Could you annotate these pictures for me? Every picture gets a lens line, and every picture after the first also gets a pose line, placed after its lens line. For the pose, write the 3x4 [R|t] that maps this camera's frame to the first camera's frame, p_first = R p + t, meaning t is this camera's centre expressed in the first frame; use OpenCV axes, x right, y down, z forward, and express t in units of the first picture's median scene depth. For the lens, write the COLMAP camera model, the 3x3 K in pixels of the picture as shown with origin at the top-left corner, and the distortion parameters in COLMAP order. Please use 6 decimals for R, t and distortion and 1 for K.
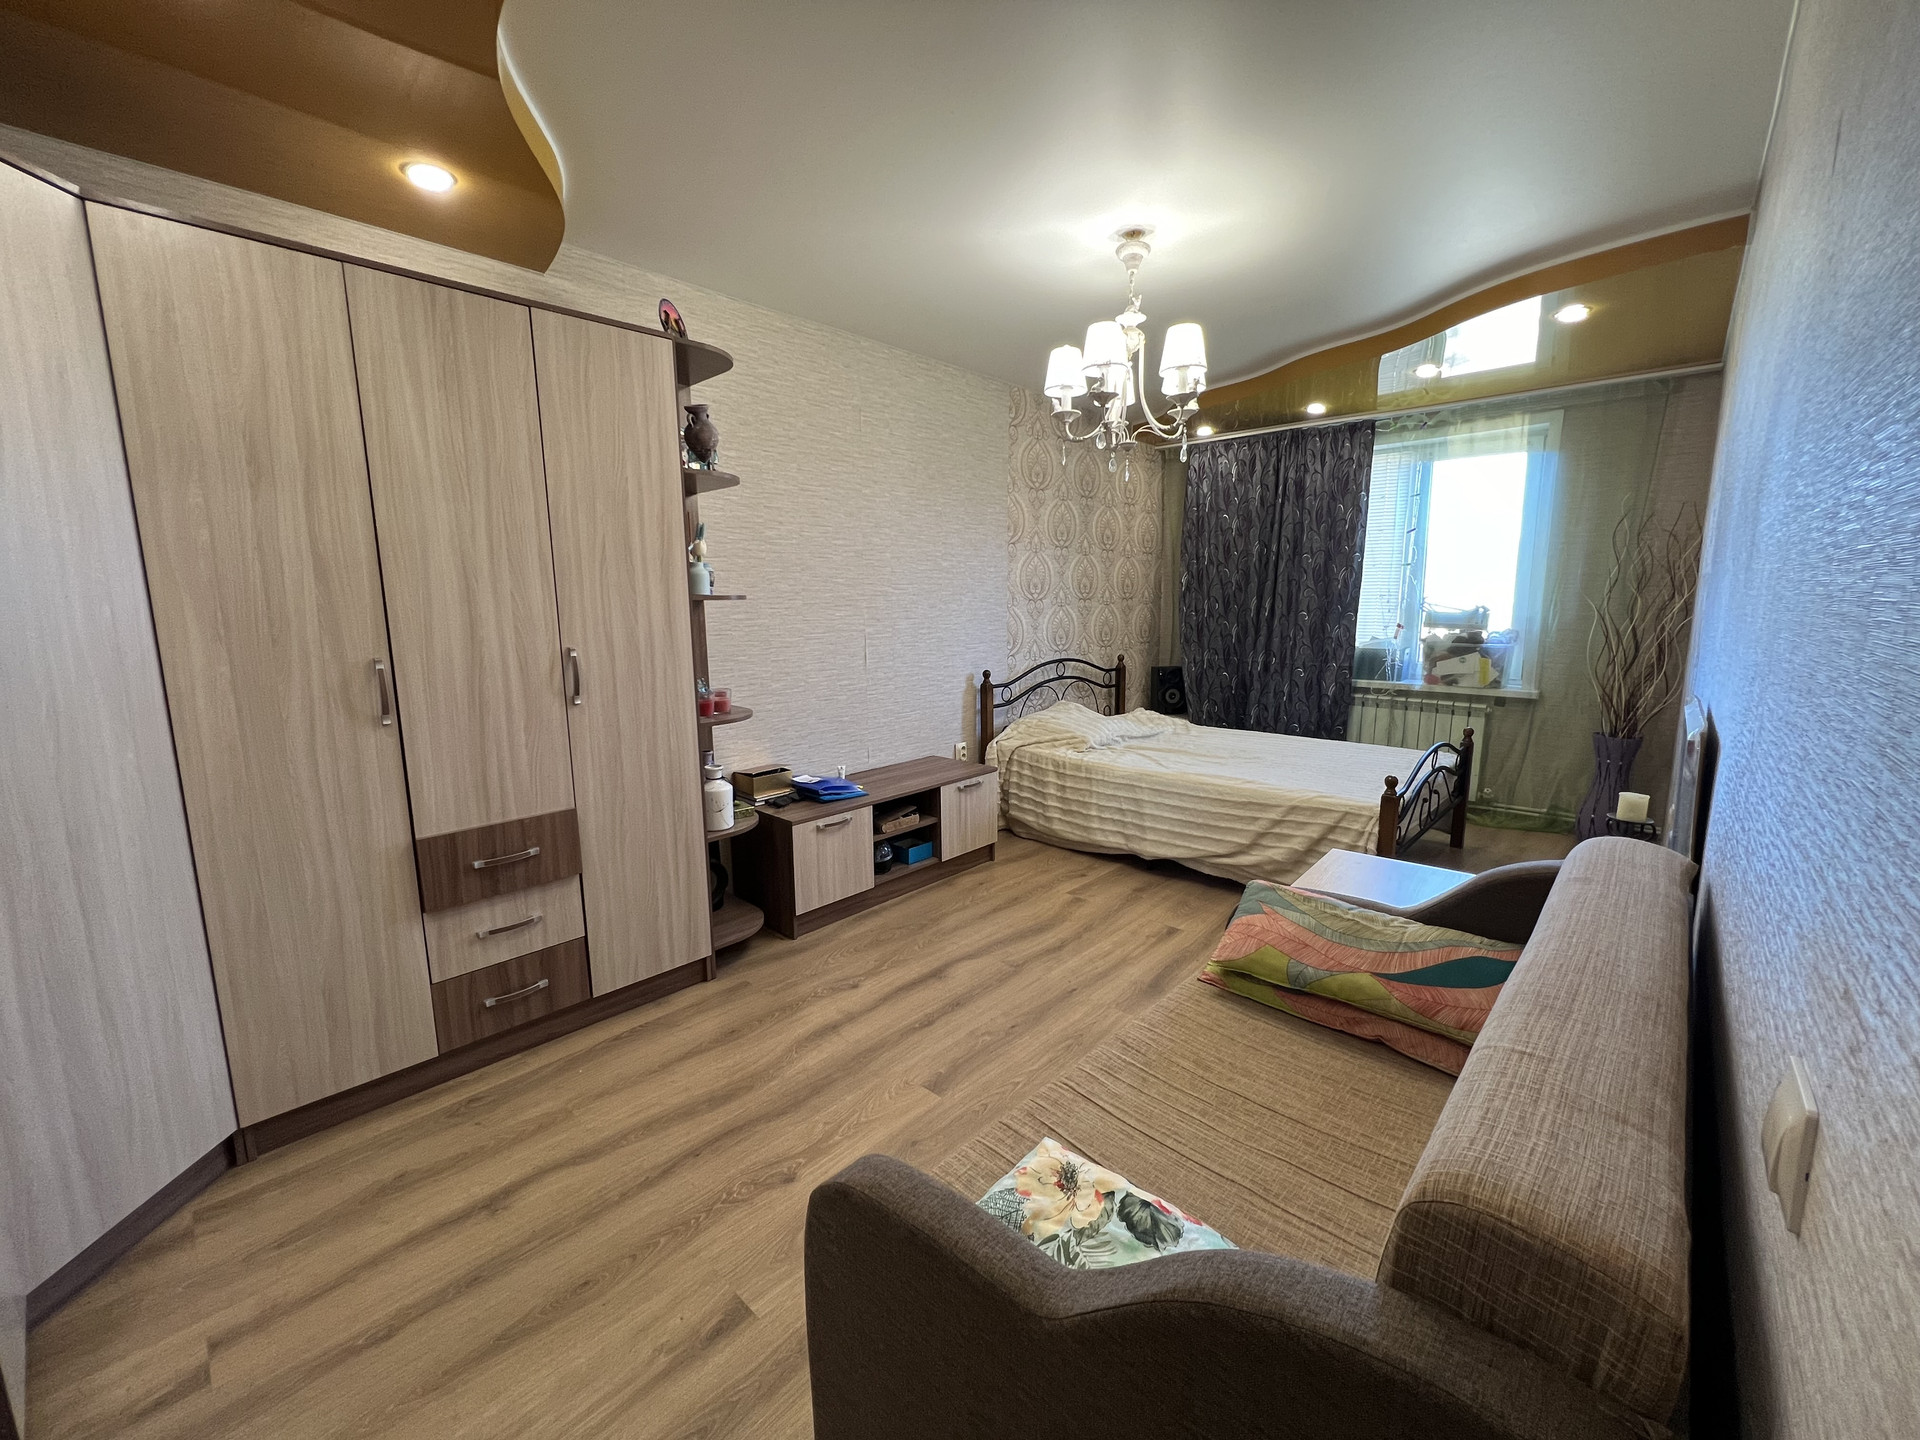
lens RADIAL K [[770.0, 0, 963.6], [0, 770.0, 715.5], [0, 0, 1]] dist [-0.001215, 0.000129]
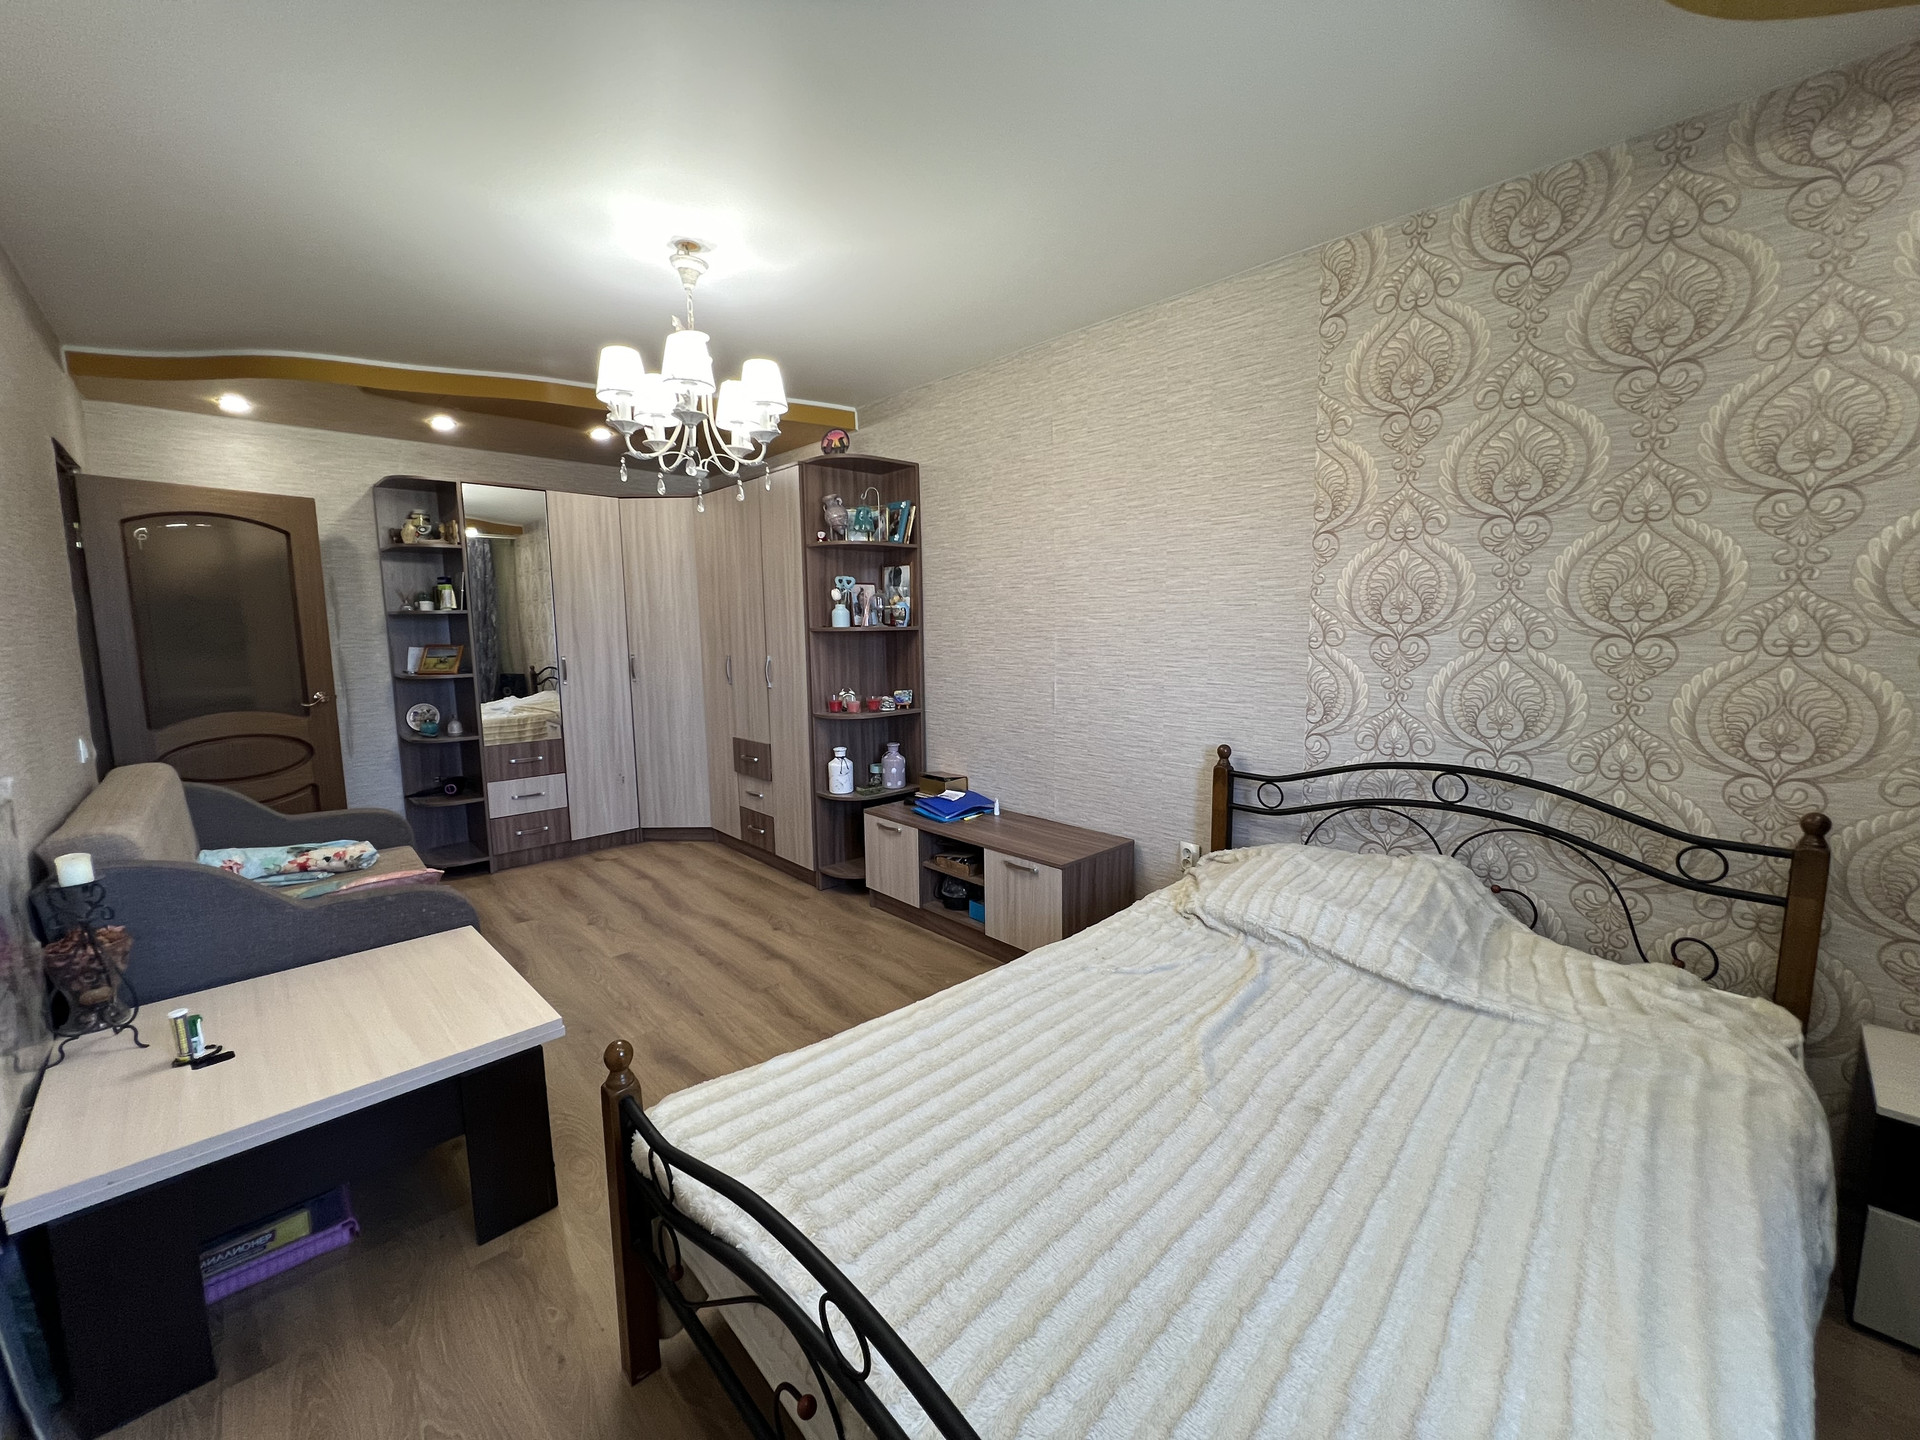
lens RADIAL K [[770.0, 0, 965.4], [0, 770.0, 717.3], [0, 0, 1]] dist [-0.001215, 0.000129]
pose [[-0.073135, 0.129404, -0.988891, 0.887538], [-0.143045, 0.979934, 0.138811, -0.184821], [0.987010, 0.151607, -0.053157, 1.100877]]
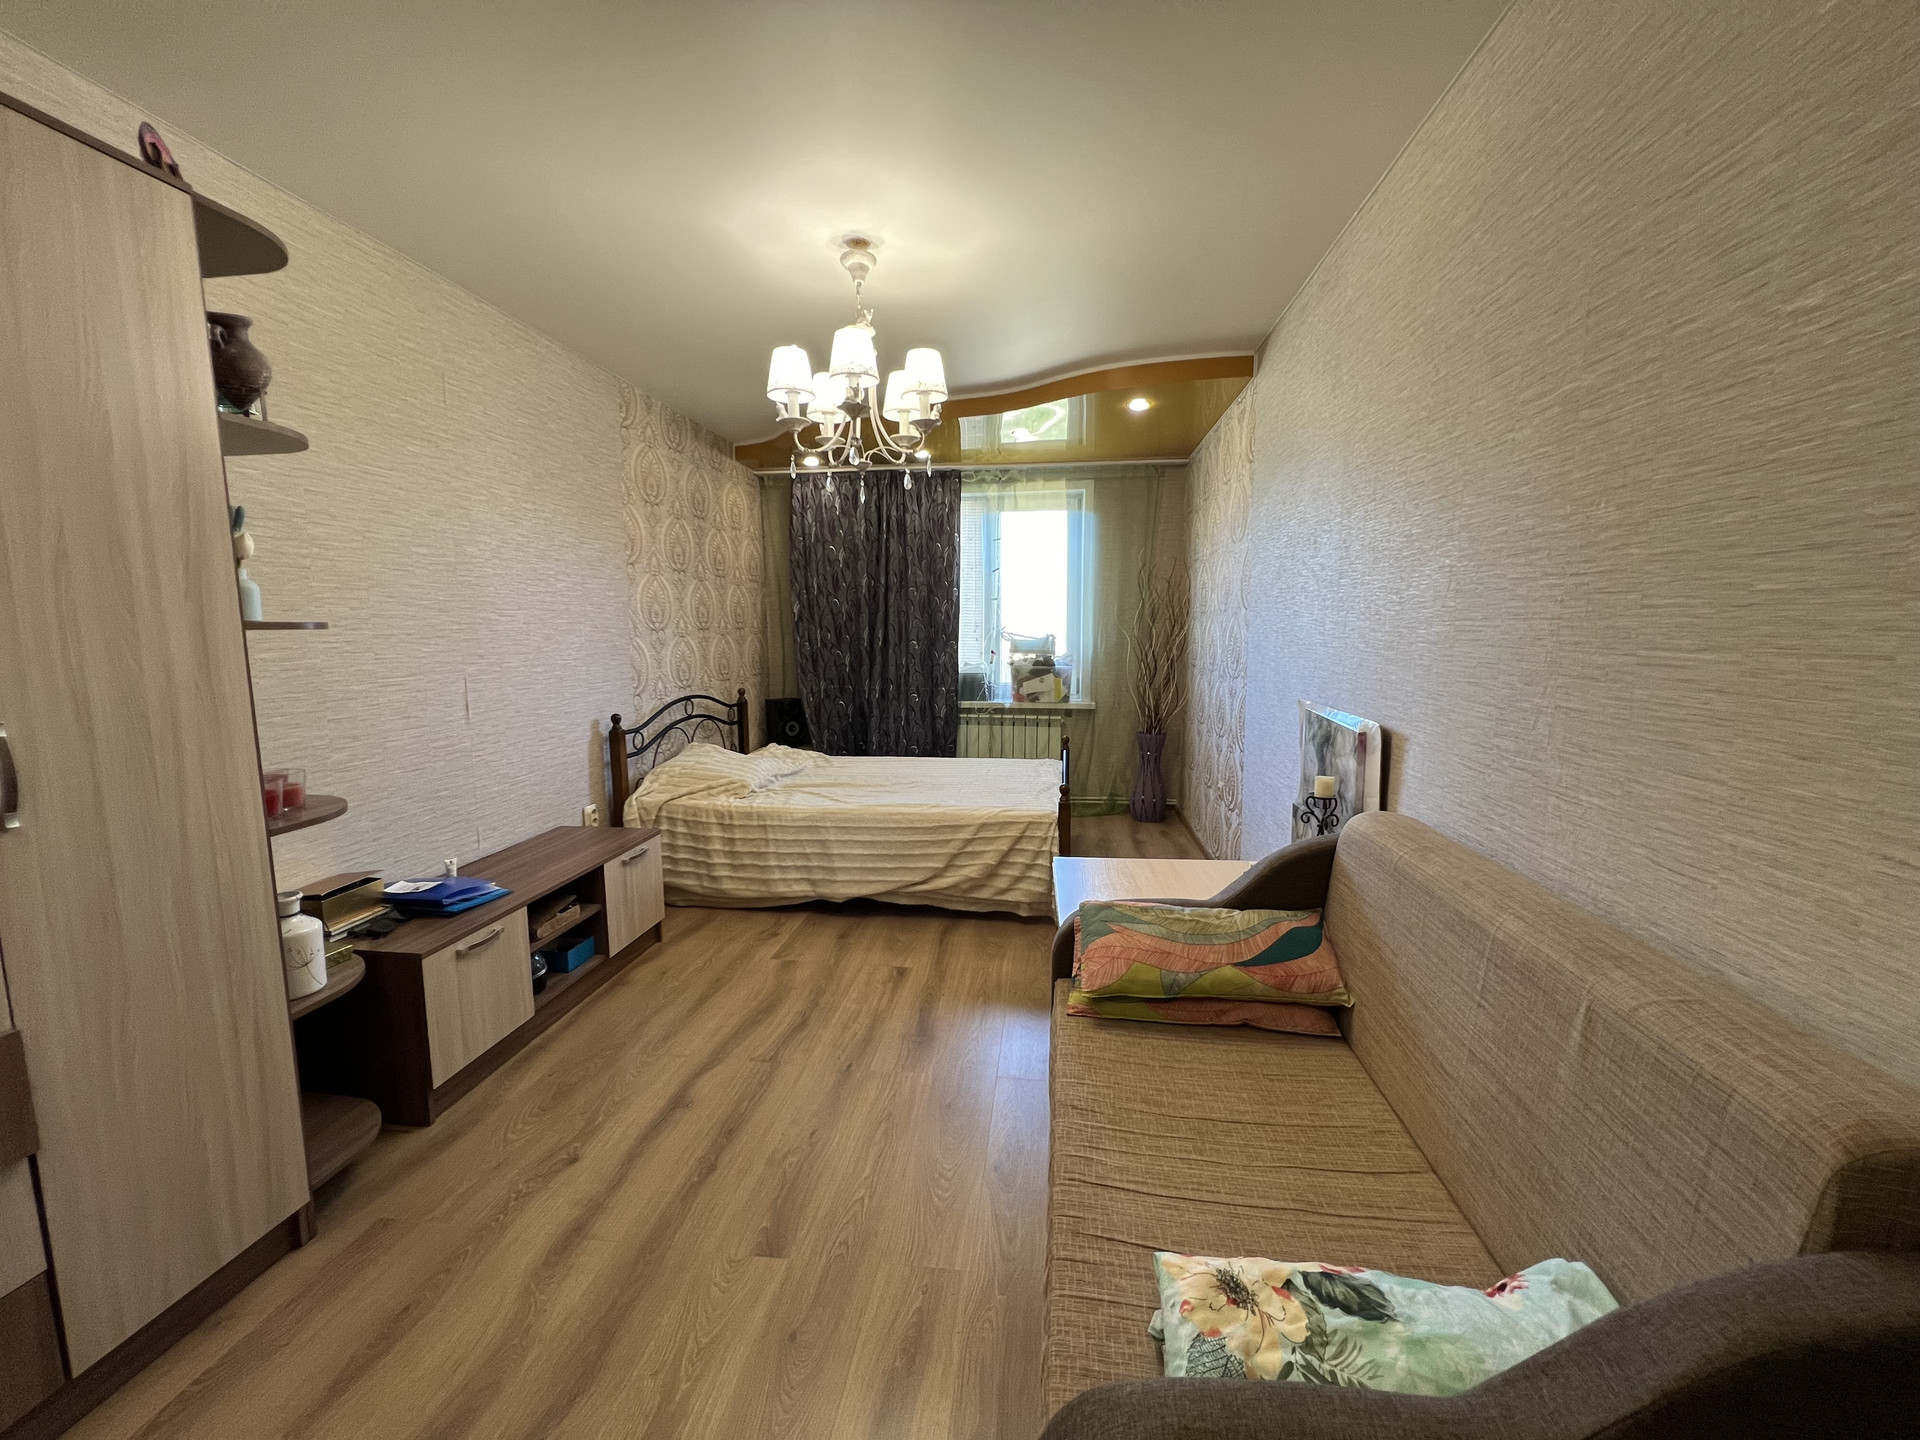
lens RADIAL K [[770.0, 0, 961.0], [0, 770.0, 715.6], [0, 0, 1]] dist [-0.001215, 0.000129]
pose [[0.815275, -0.064697, 0.575449, -0.193629], [0.087087, 0.996136, -0.011388, -0.020354], [-0.572489, 0.059398, 0.817758, 0.144423]]
